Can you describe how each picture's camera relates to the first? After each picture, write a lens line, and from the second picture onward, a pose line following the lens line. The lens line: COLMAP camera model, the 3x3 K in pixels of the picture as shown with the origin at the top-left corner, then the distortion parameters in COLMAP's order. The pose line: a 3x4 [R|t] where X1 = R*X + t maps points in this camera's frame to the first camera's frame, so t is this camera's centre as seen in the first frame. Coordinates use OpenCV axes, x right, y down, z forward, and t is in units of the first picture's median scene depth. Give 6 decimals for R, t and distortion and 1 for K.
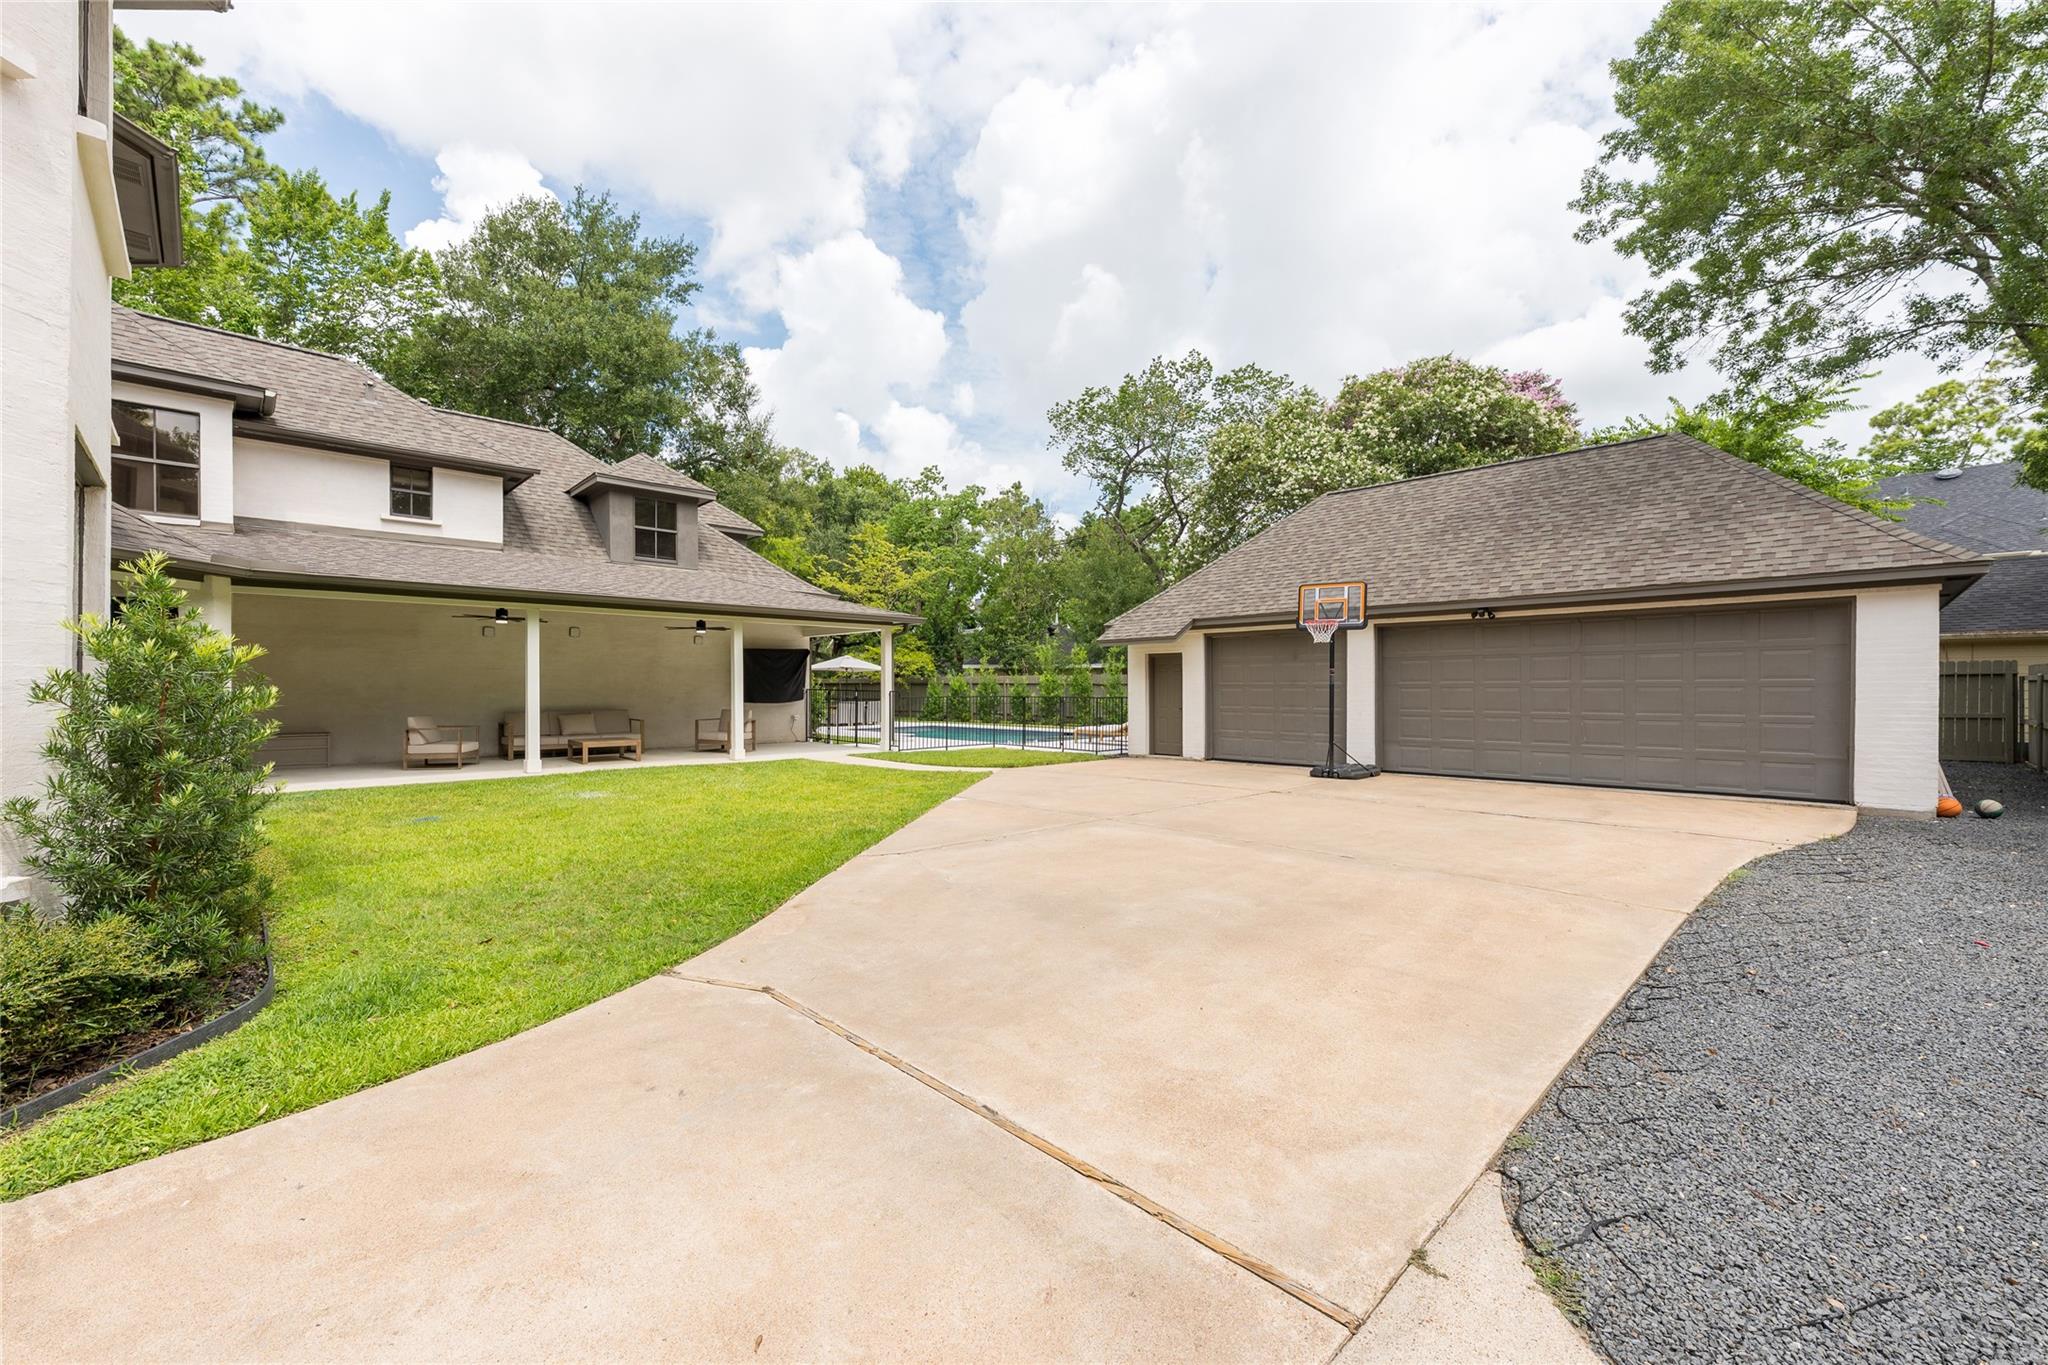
lens RADIAL K [[804.0, 0, 1020.3], [0, 804.0, 686.6], [0, 0, 1]] dist [-0.002017, 0.000194]
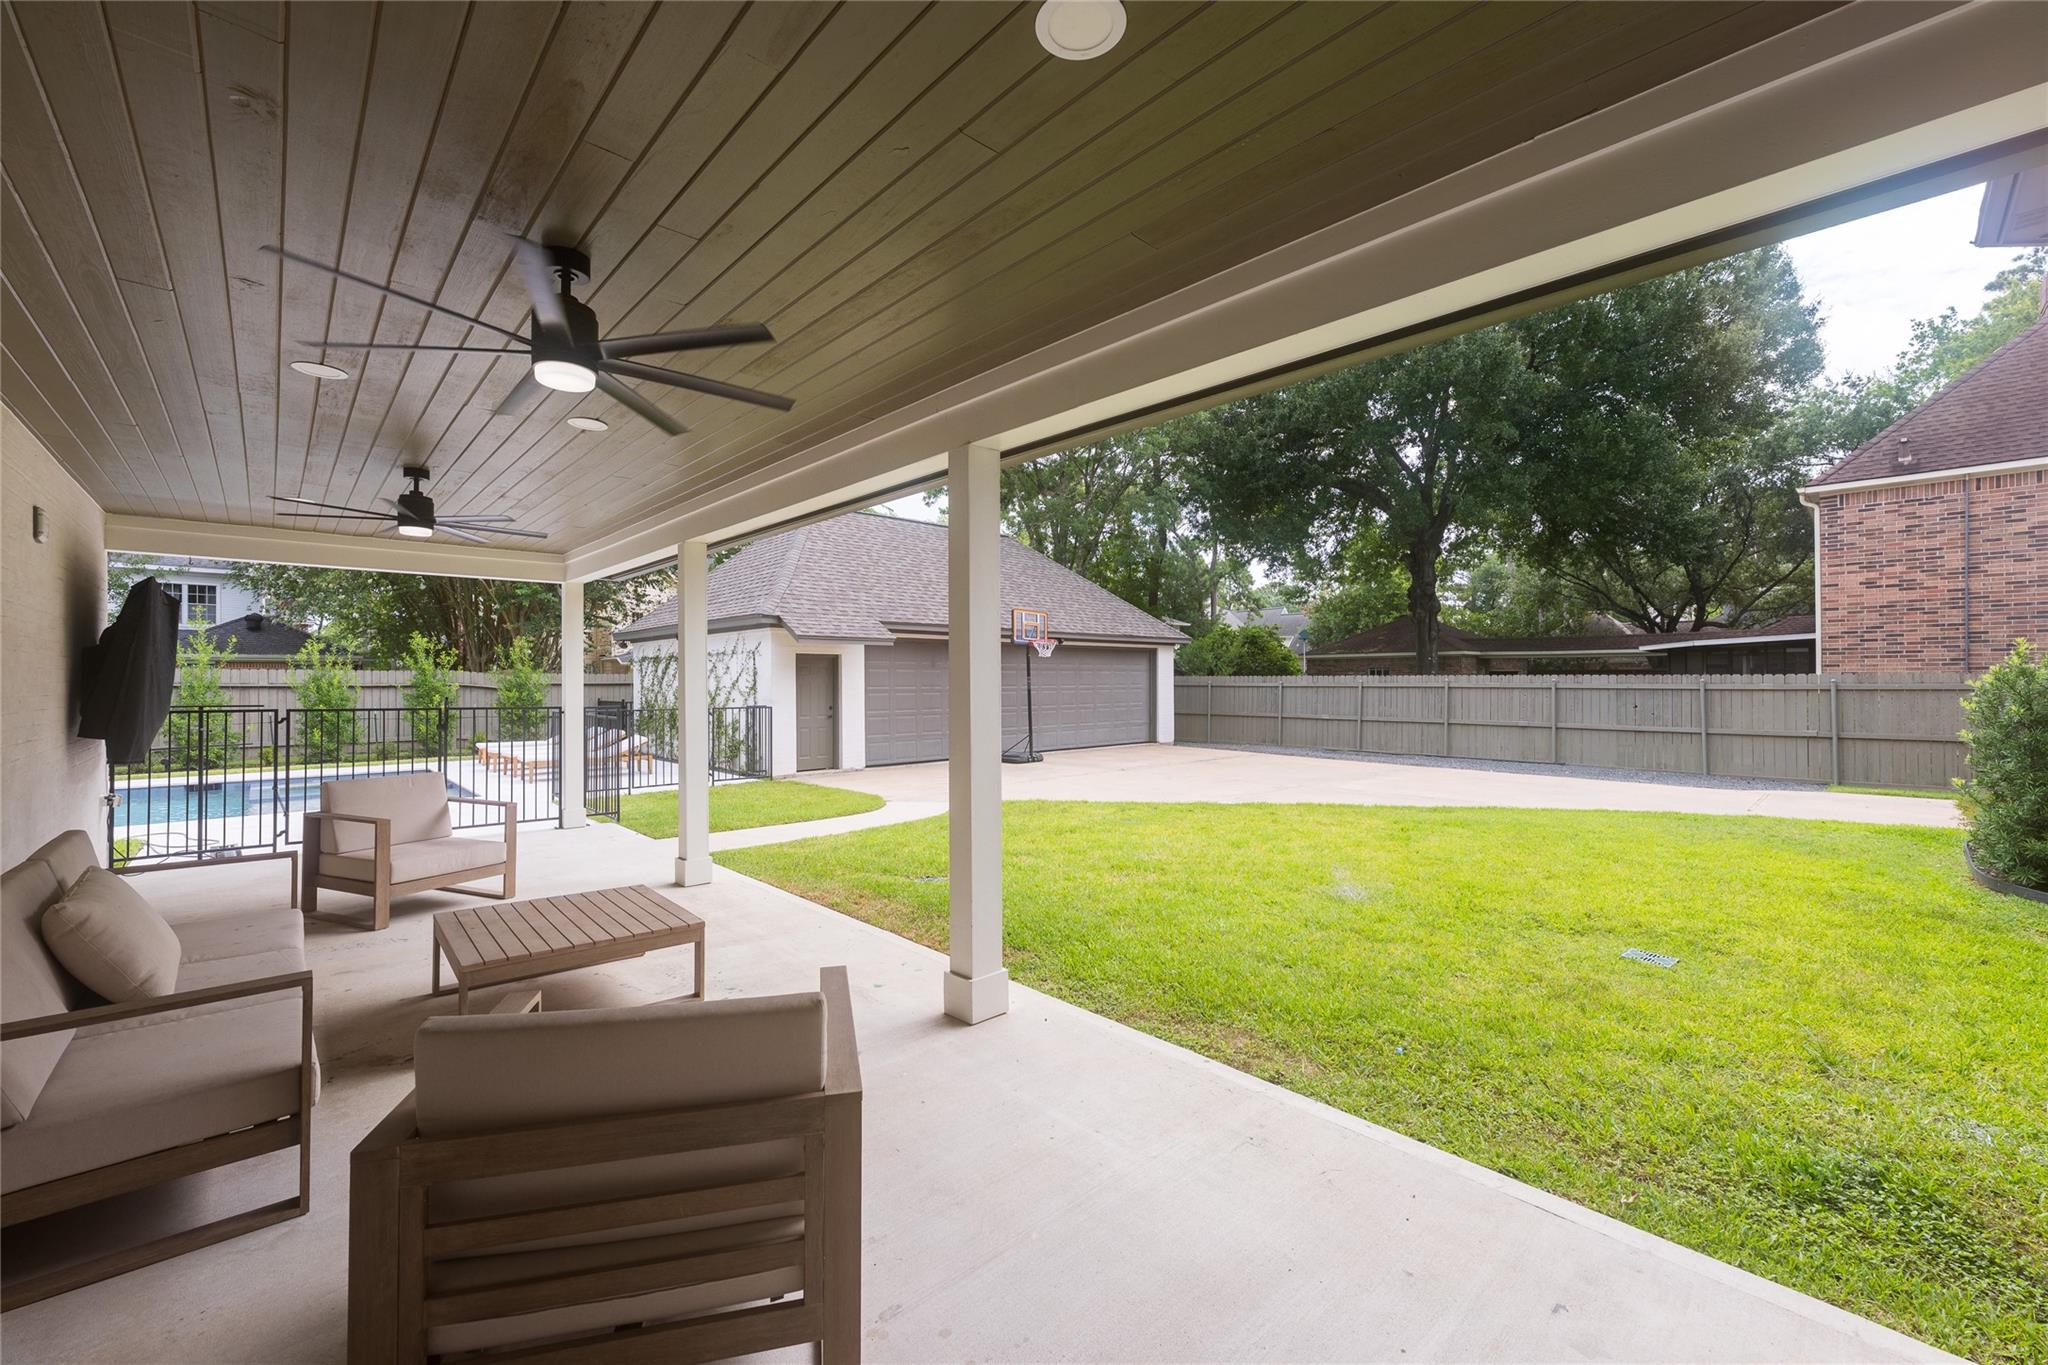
lens RADIAL K [[804.0, 0, 1025.9], [0, 804.0, 681.1], [0, 0, 1]] dist [-0.002017, 0.000194]
pose [[0.030086, 0.014120, 0.999448, -0.885956], [0.010616, 0.999839, -0.014445, 0.004061], [-0.999491, 0.011044, 0.029931, 0.953959]]
